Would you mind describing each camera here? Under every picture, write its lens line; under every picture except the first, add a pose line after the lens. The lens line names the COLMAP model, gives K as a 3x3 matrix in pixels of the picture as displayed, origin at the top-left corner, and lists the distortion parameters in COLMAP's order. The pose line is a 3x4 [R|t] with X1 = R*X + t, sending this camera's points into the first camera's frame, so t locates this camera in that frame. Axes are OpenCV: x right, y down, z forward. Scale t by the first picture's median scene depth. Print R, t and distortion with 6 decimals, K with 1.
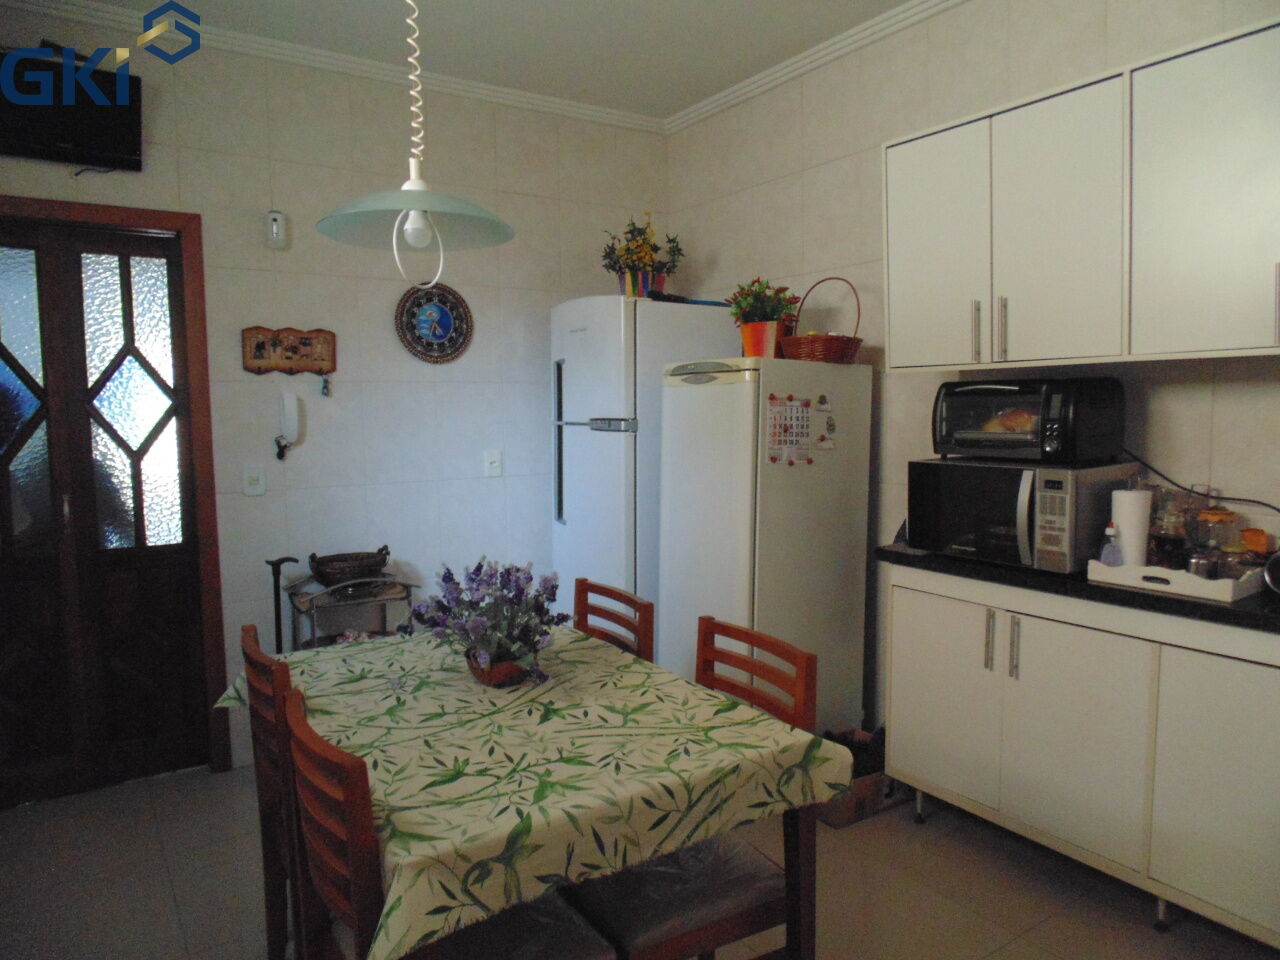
lens RADIAL K [[851.4, 0, 648.5], [0, 851.4, 476.9], [0, 0, 1]] dist [-0.031017, 0.013104]
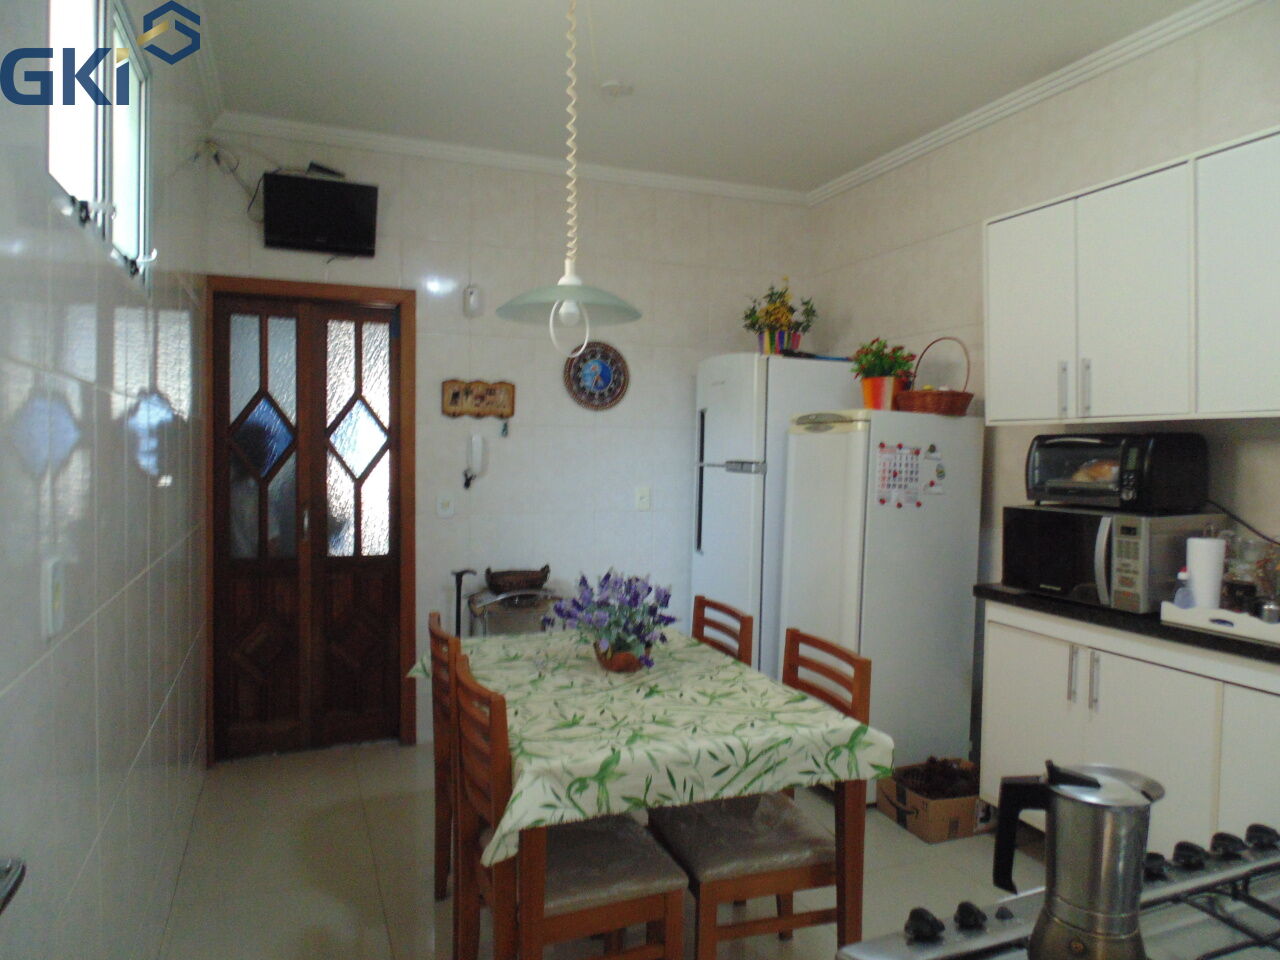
lens RADIAL K [[851.4, 0, 642.8], [0, 851.4, 467.8], [0, 0, 1]] dist [-0.031017, 0.013104]
pose [[0.976976, 0.025416, -0.211829, 0.092060], [-0.038386, 0.997616, -0.057344, 0.014109], [0.209867, 0.064155, 0.975623, -0.183104]]
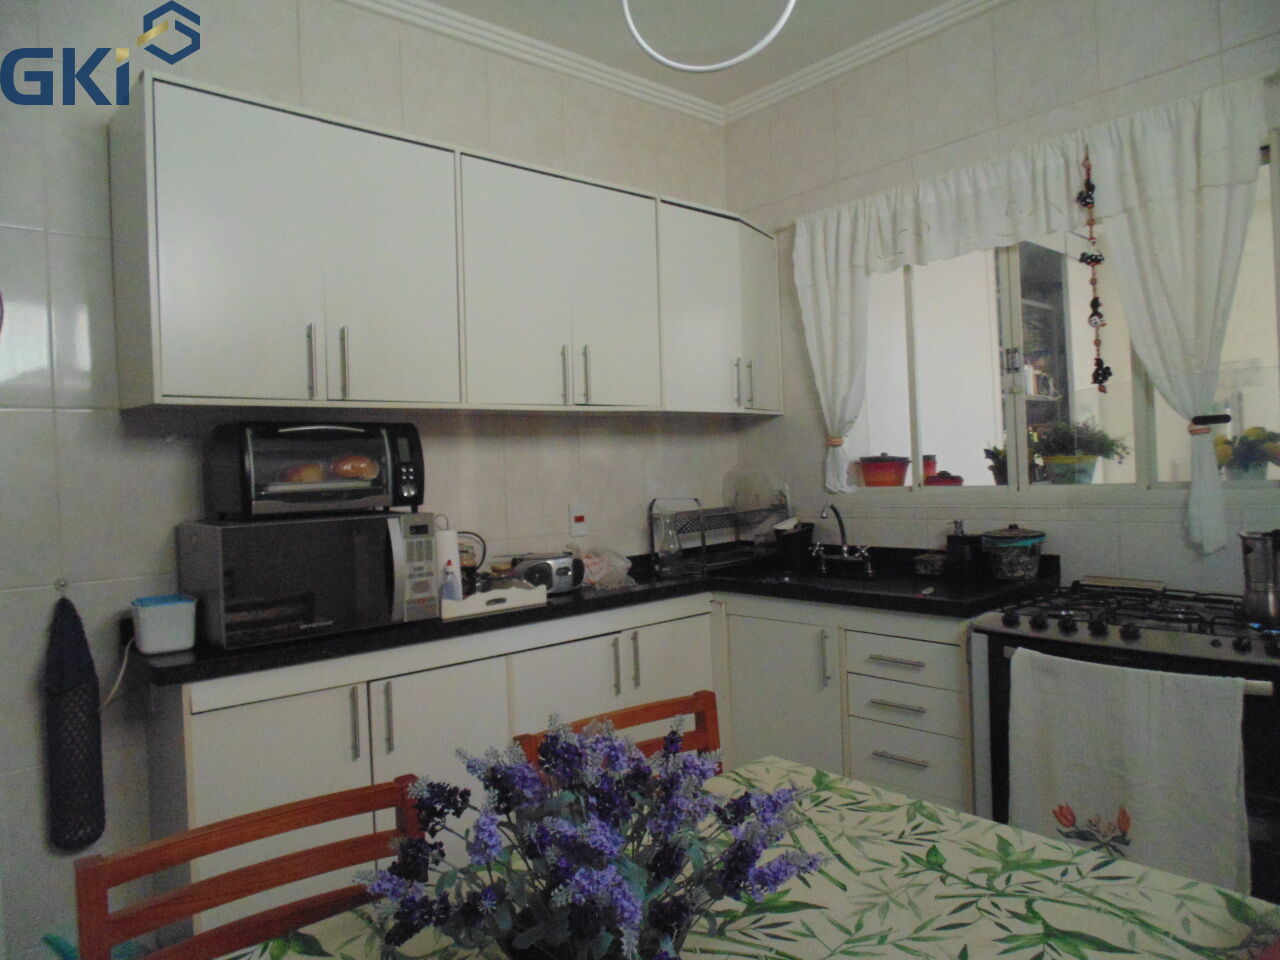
lens RADIAL K [[851.4, 0, 637.2], [0, 851.4, 491.4], [0, 0, 1]] dist [-0.031017, 0.013104]
pose [[-0.122324, -0.001158, 0.992490, -0.497811], [0.122775, 0.992301, 0.016290, -0.018701], [-0.984867, 0.123846, -0.121240, 0.821297]]
